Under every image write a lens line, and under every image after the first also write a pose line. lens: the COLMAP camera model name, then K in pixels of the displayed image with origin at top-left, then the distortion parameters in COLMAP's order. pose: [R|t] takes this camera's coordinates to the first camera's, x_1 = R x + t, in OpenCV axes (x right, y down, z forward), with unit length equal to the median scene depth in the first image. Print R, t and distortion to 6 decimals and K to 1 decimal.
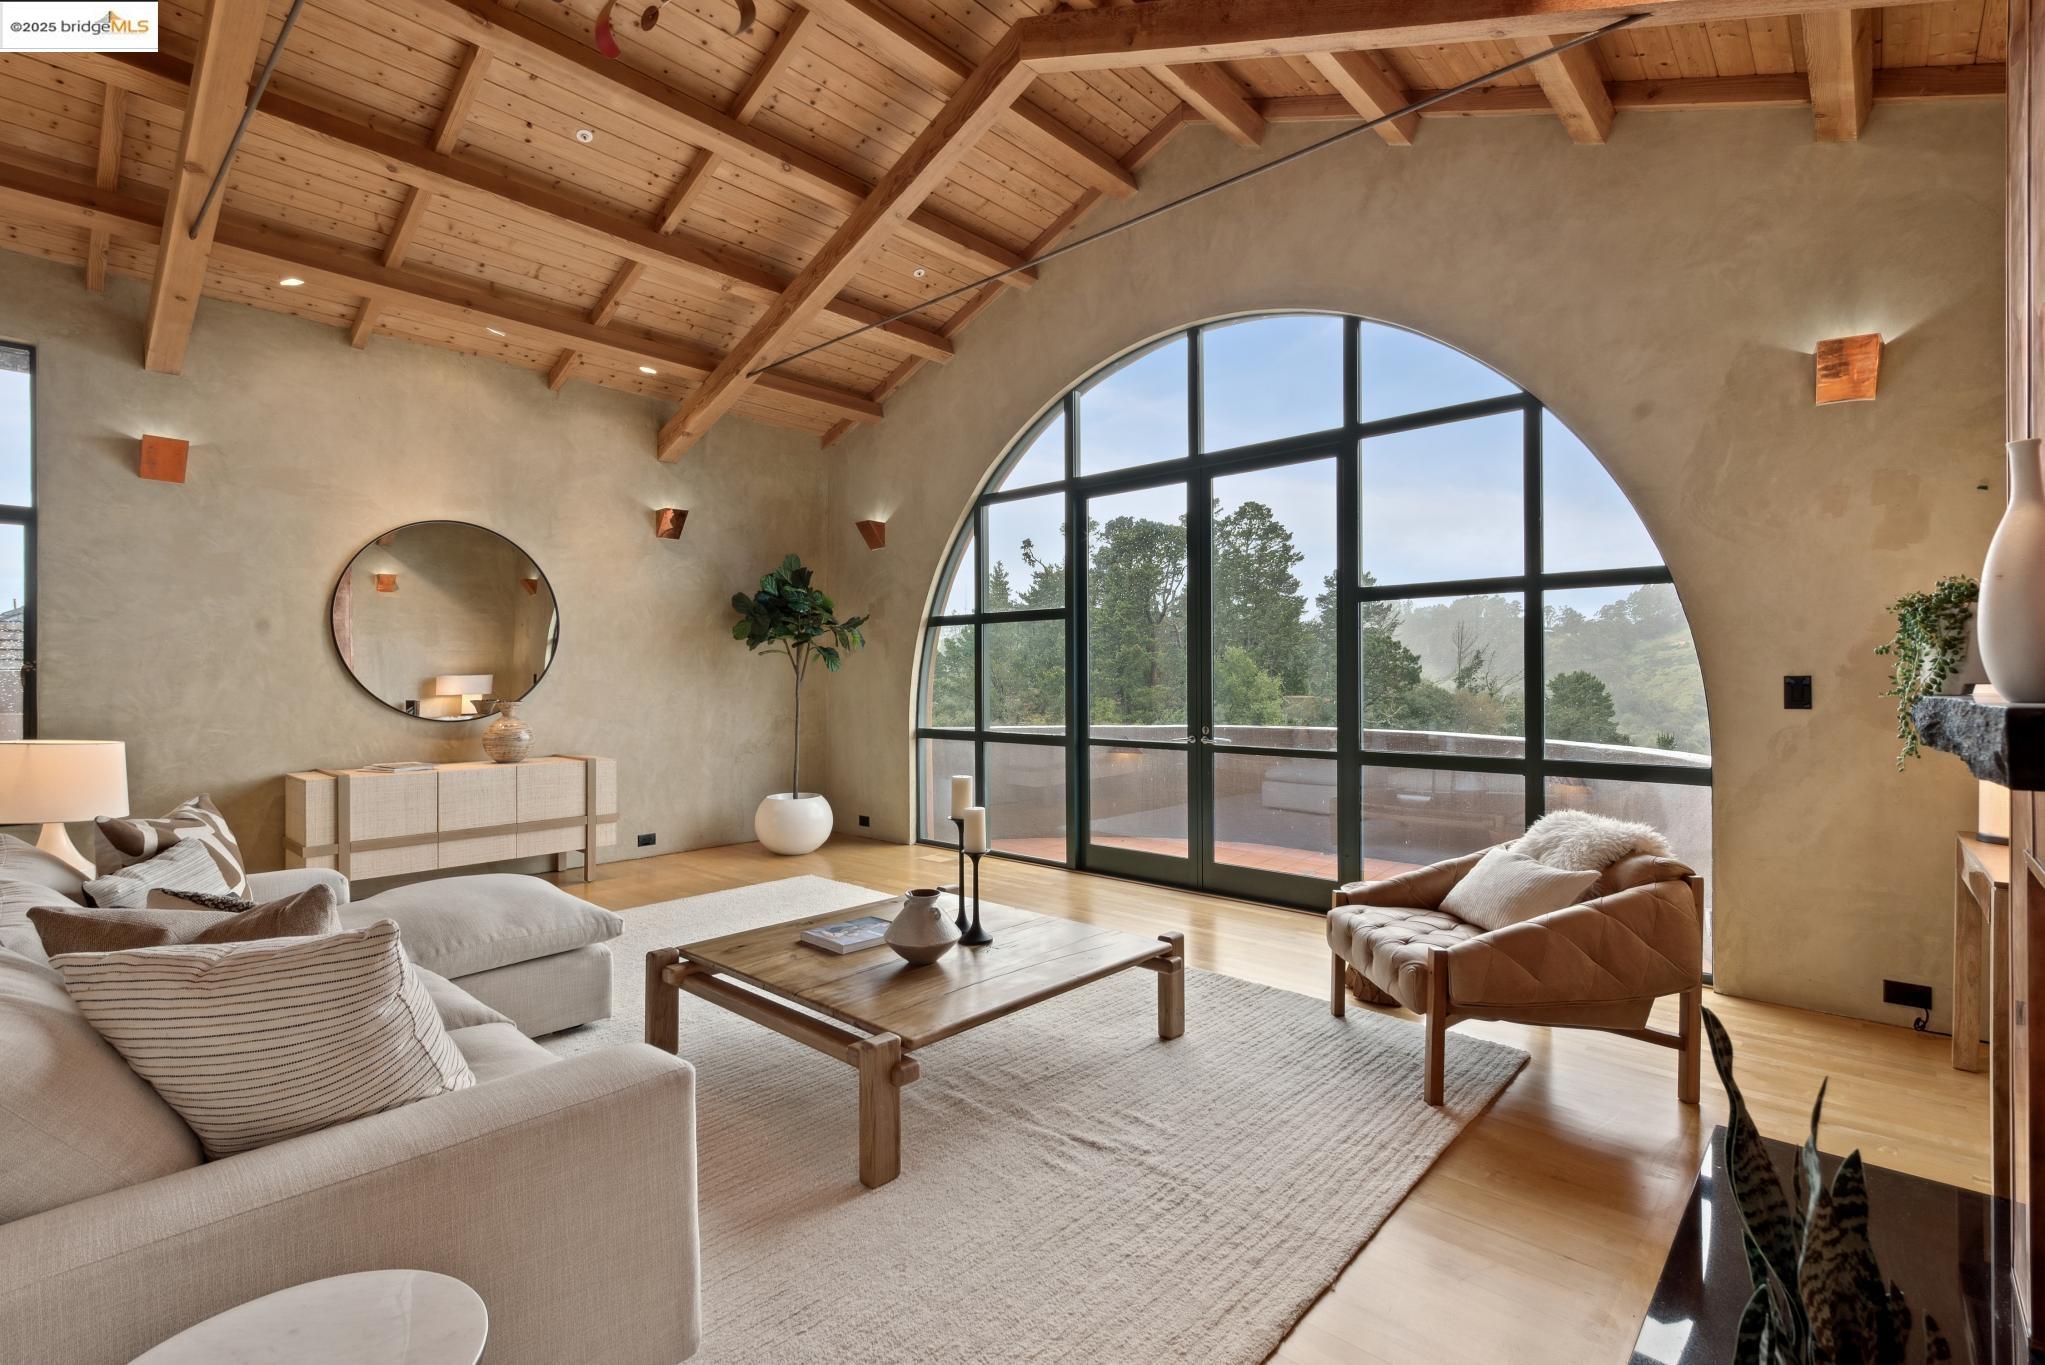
lens RADIAL K [[923.5, 0, 1029.8], [0, 923.5, 683.2], [0, 0, 1]] dist [0.015917, -0.003271]
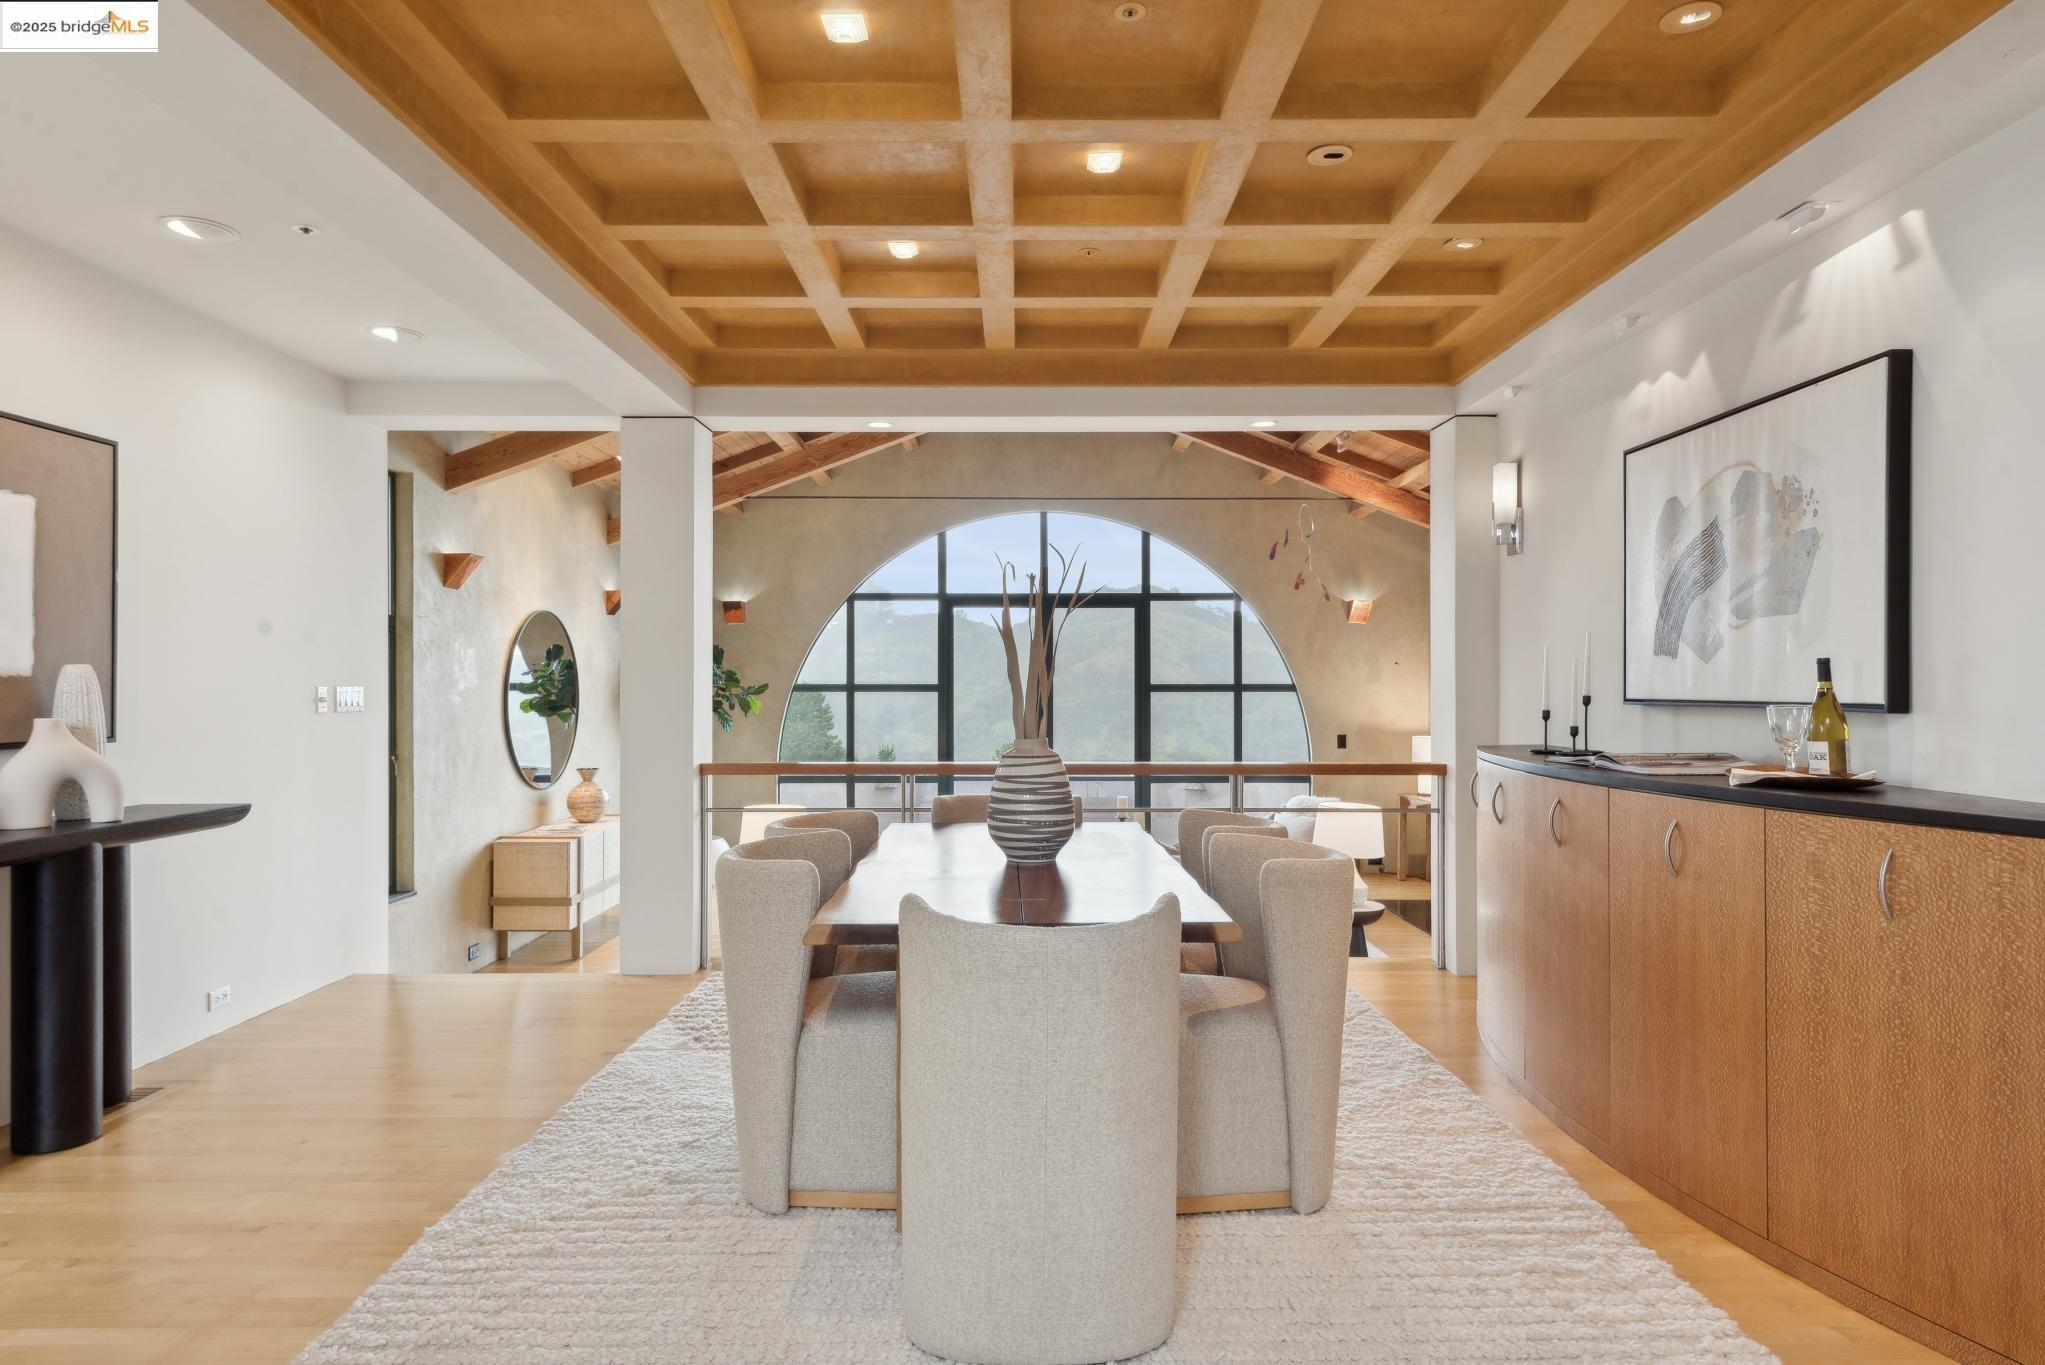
lens RADIAL K [[1224.4, 0, 1017.1], [0, 1224.4, 687.5], [0, 0, 1]] dist [0.019907, -0.008992]
pose [[0.740266, 0.001459, 0.672312, -1.442784], [0.002847, 0.999982, -0.005305, -0.086848], [-0.672308, 0.005841, 0.740249, -0.580095]]
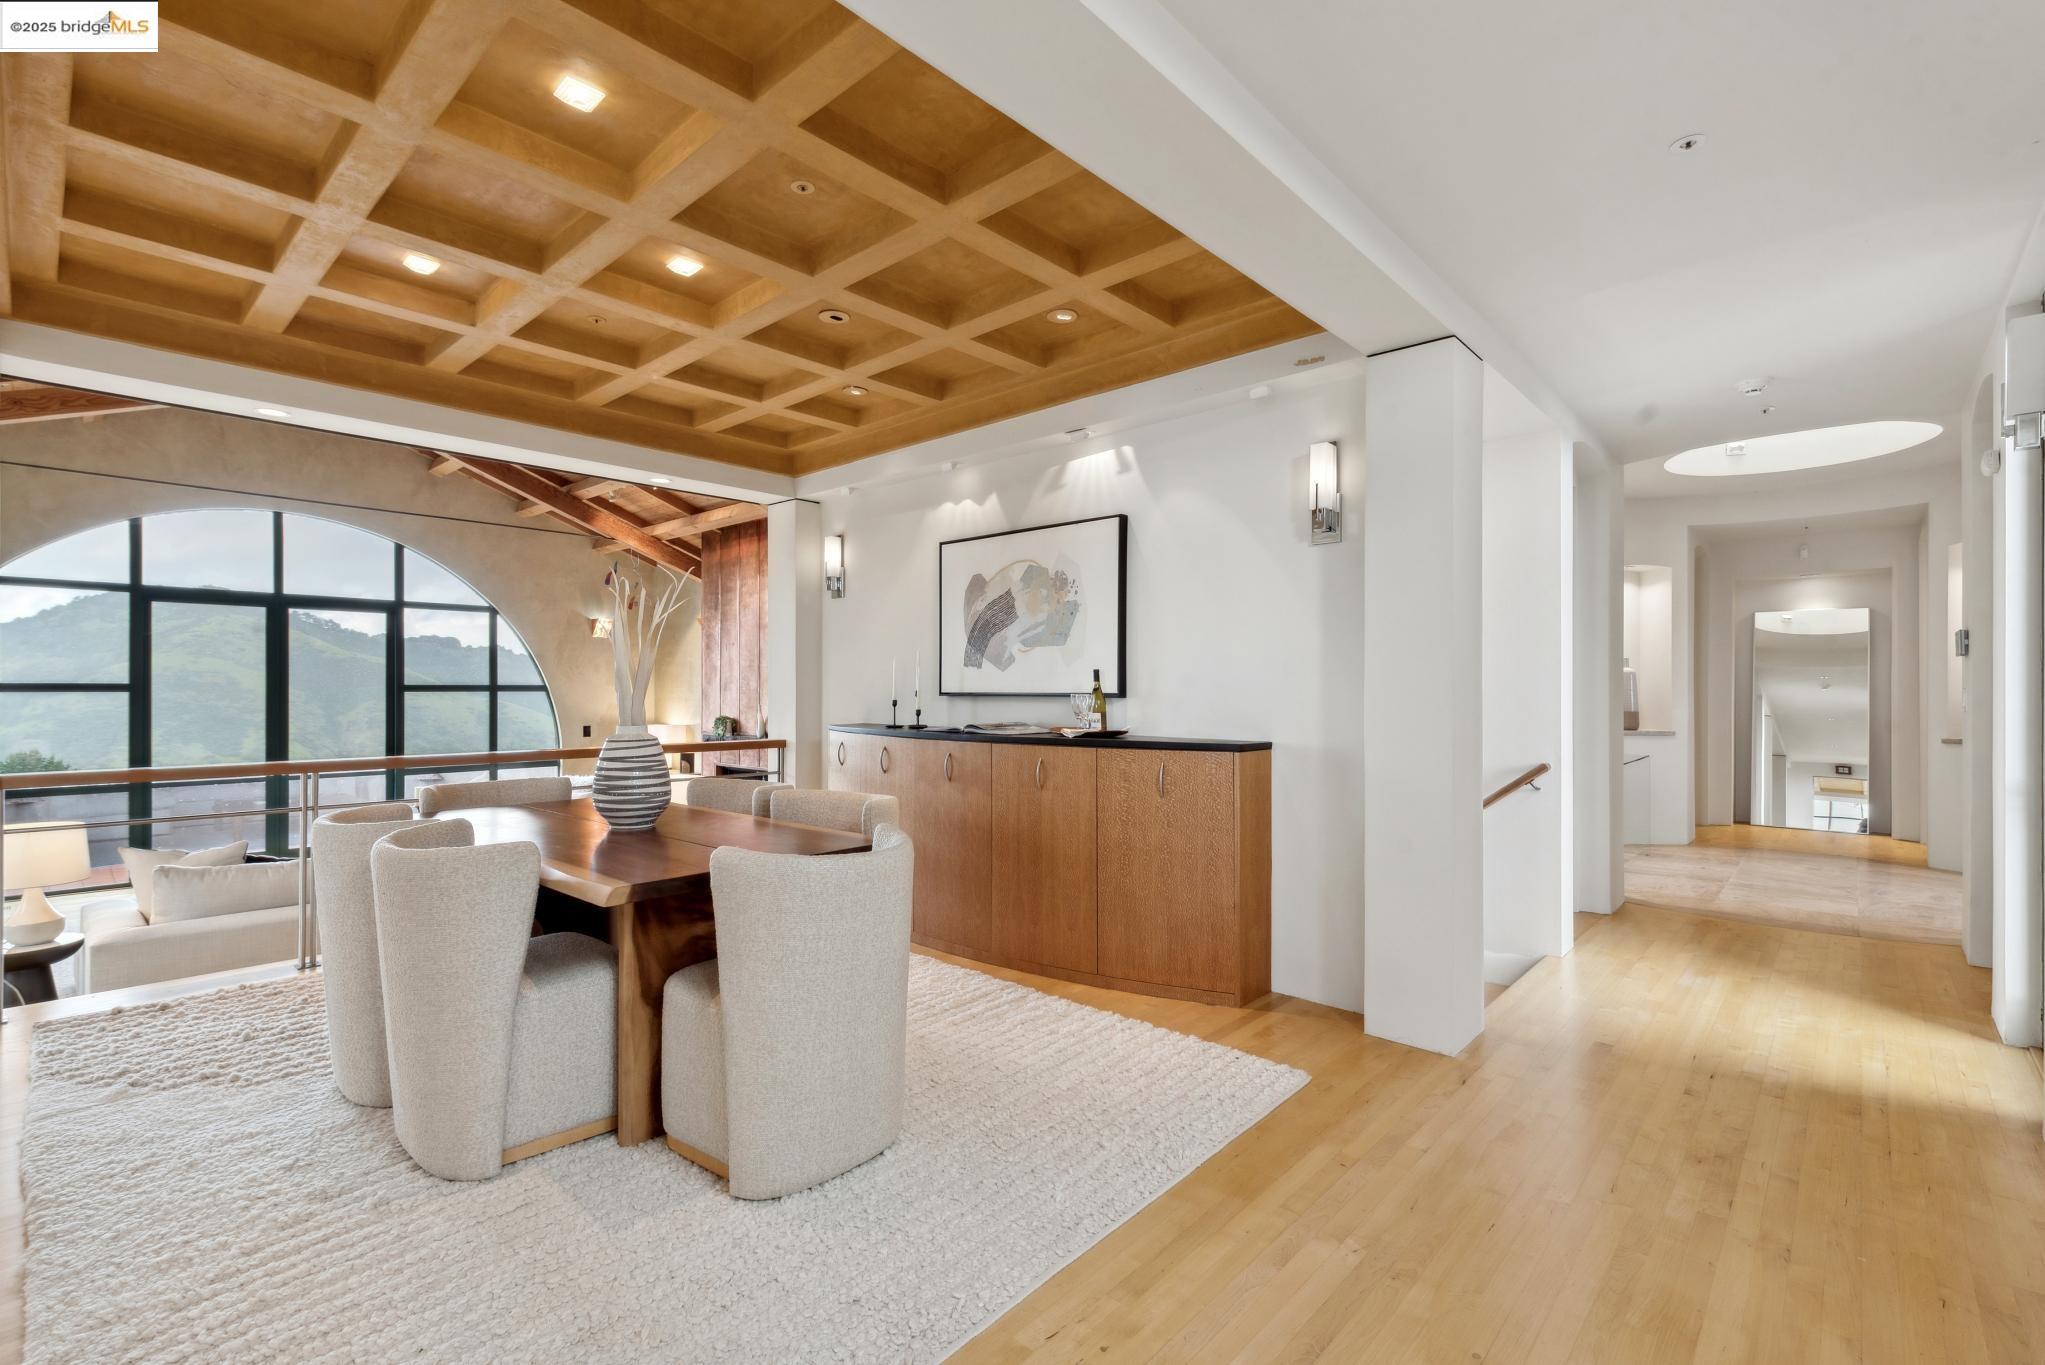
lens RADIAL K [[923.5, 0, 1032.6], [0, 923.5, 690.8], [0, 0, 1]] dist [0.015917, -0.003271]
pose [[-0.007973, 0.000807, 0.999968, -1.630129], [0.005953, 0.999982, -0.000759, -0.082524], [-0.999950, 0.005947, -0.007978, -0.304545]]
